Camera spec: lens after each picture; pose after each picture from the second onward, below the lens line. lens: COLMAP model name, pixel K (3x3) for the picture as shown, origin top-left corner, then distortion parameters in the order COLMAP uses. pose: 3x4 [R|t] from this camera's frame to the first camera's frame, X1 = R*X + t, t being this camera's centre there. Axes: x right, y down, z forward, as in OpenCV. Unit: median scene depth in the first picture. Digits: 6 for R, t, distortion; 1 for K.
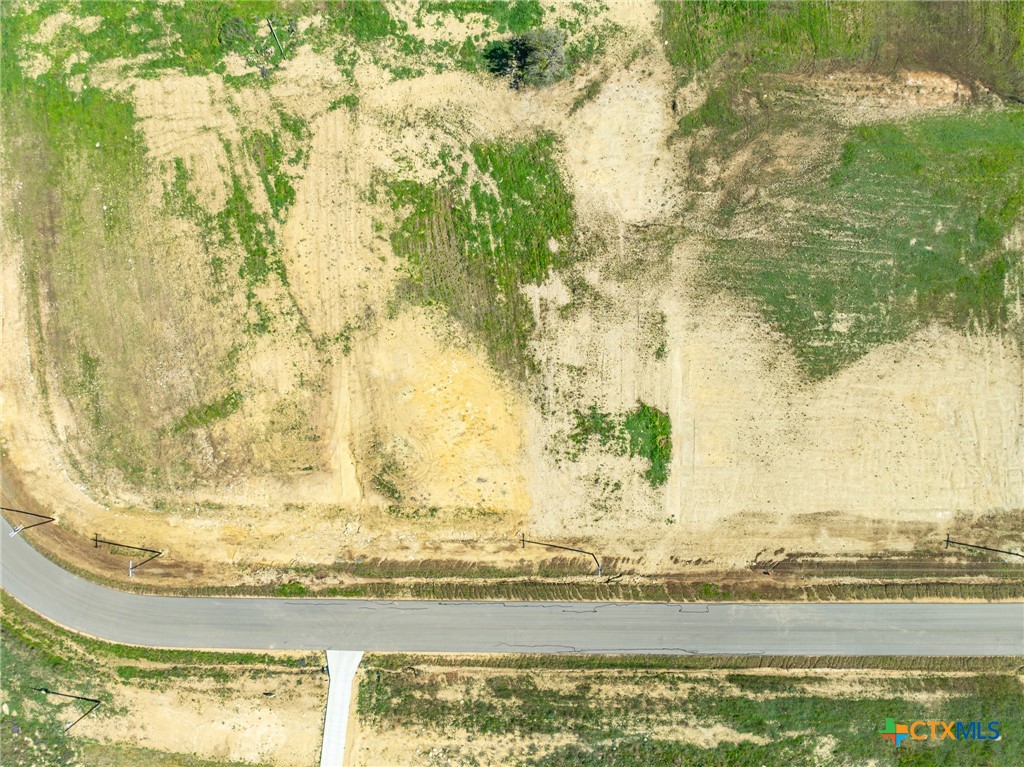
lens RADIAL K [[736.8, 0, 512.0], [0, 736.8, 383.5], [0, 0, 1]] dist [-0.037667, 0.024884]
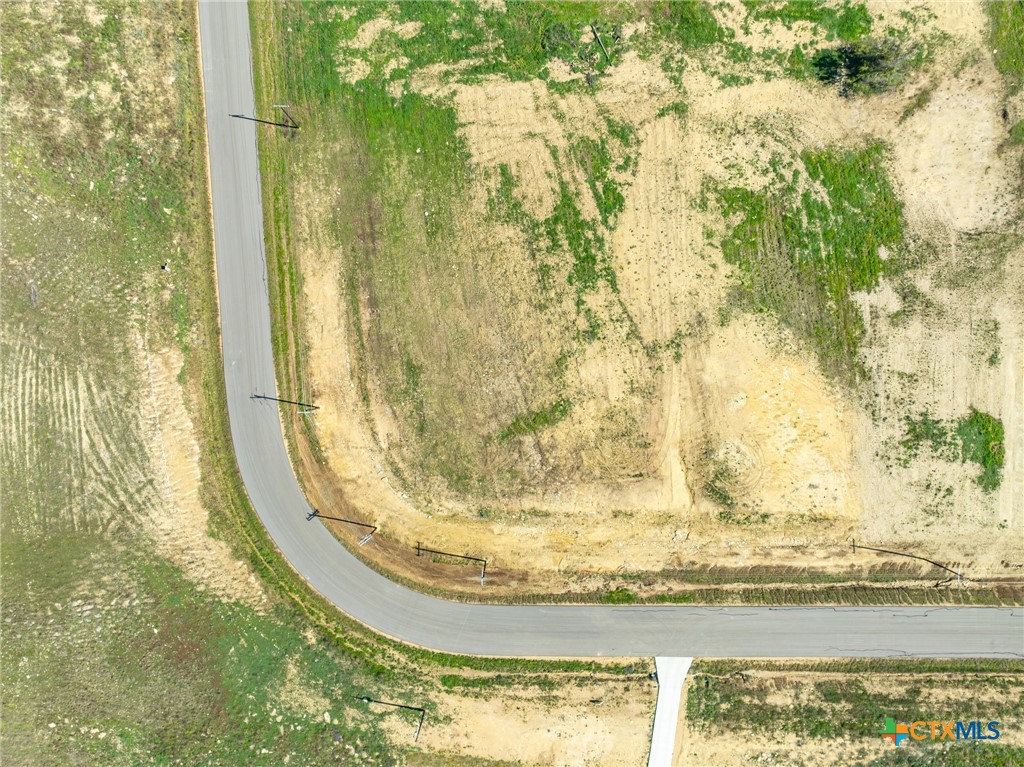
lens RADIAL K [[736.8, 0, 512.0], [0, 736.8, 383.5], [0, 0, 1]] dist [-0.037667, 0.024884]
pose [[0.999998, -0.002018, -0.000857, -0.452173], [0.002019, 0.999997, 0.001692, -0.011620], [0.000854, -0.001693, 0.999998, -0.001471]]
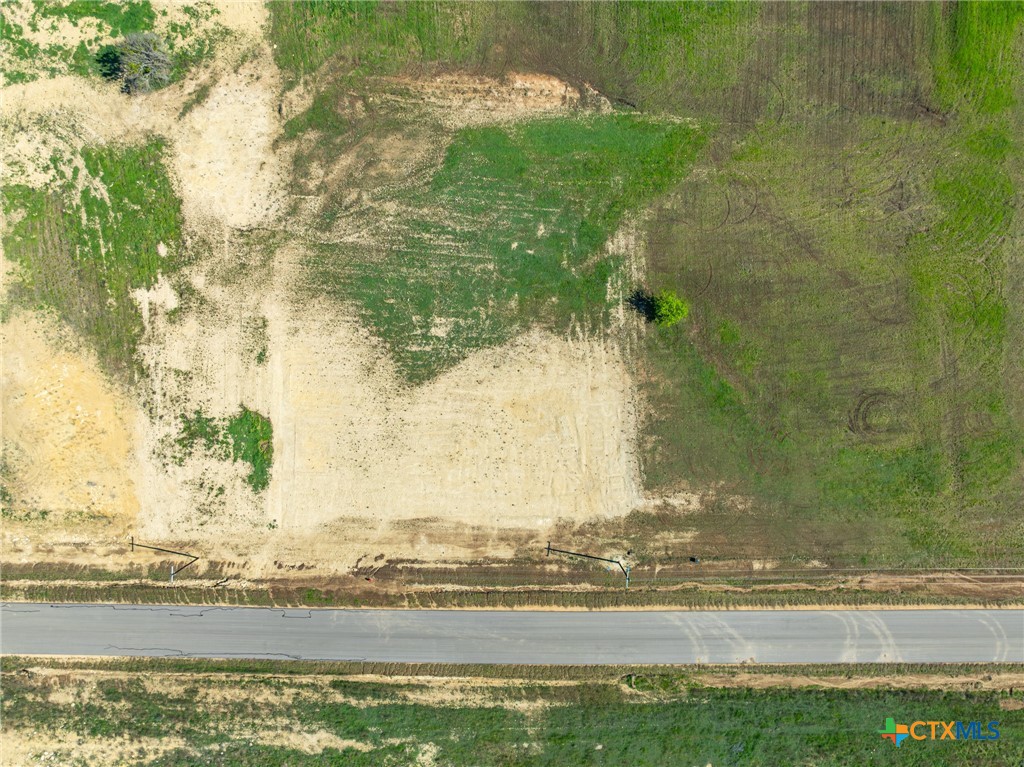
lens RADIAL K [[736.8, 0, 512.0], [0, 736.8, 383.5], [0, 0, 1]] dist [-0.037667, 0.024884]
pose [[0.999989, 0.003476, 0.003266, 0.529861], [-0.003477, 0.999994, 0.000139, -0.007337], [-0.003265, -0.000151, 0.999995, 0.002821]]
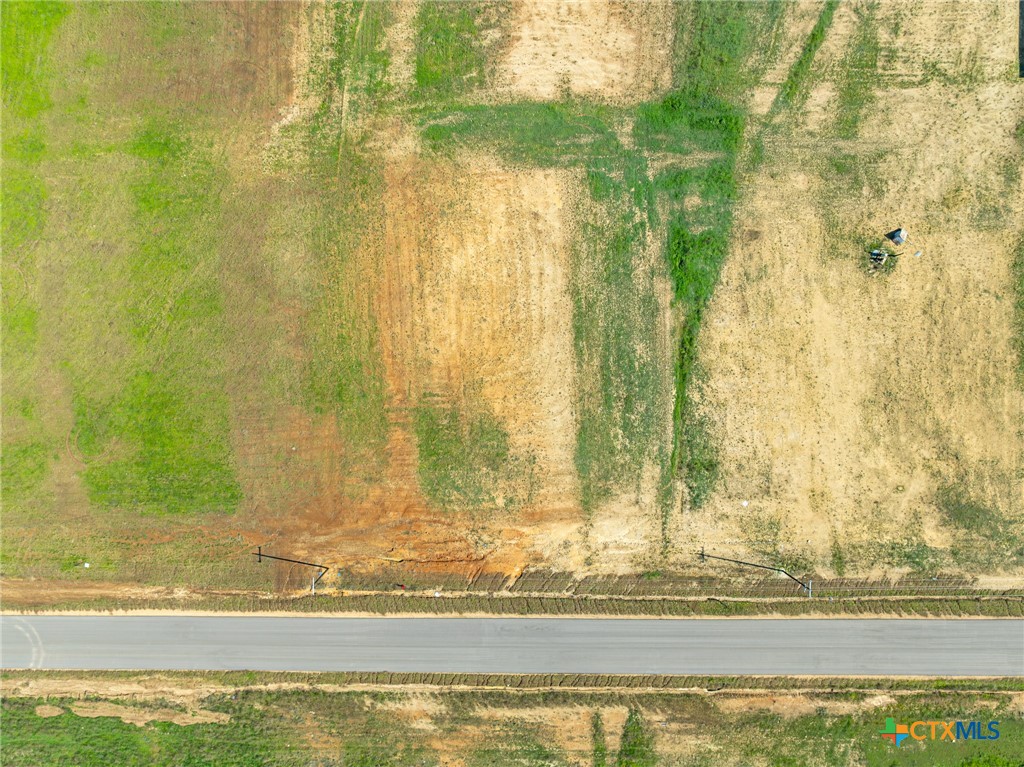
lens RADIAL K [[736.8, 0, 512.0], [0, 736.8, 383.5], [0, 0, 1]] dist [-0.037667, 0.024884]
pose [[0.999999, -0.001275, -0.000272, 1.808802], [0.001275, 0.999999, 0.000700, -0.016265], [0.000271, -0.000700, 1.000000, 0.004458]]
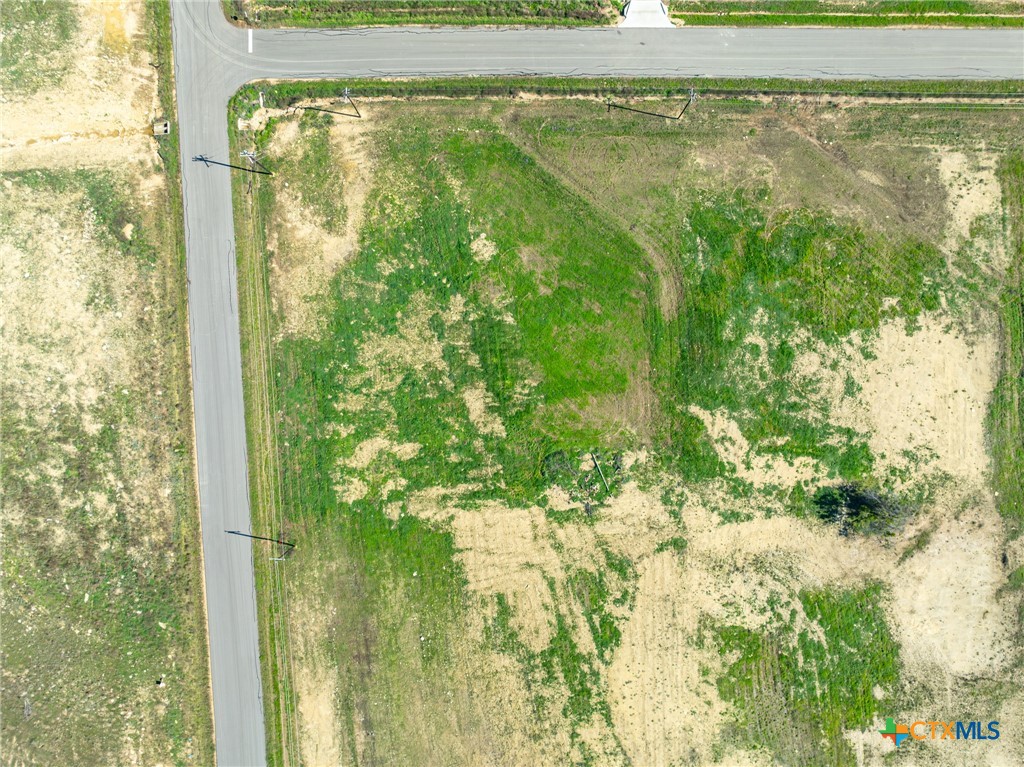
lens RADIAL K [[736.8, 0, 512.0], [0, 736.8, 383.5], [0, 0, 1]] dist [-0.037667, 0.024884]
pose [[0.999877, 0.015657, 0.001310, -0.454094], [-0.015659, 0.999876, 0.001579, -0.605146], [-0.001285, -0.001599, 0.999998, 0.003402]]
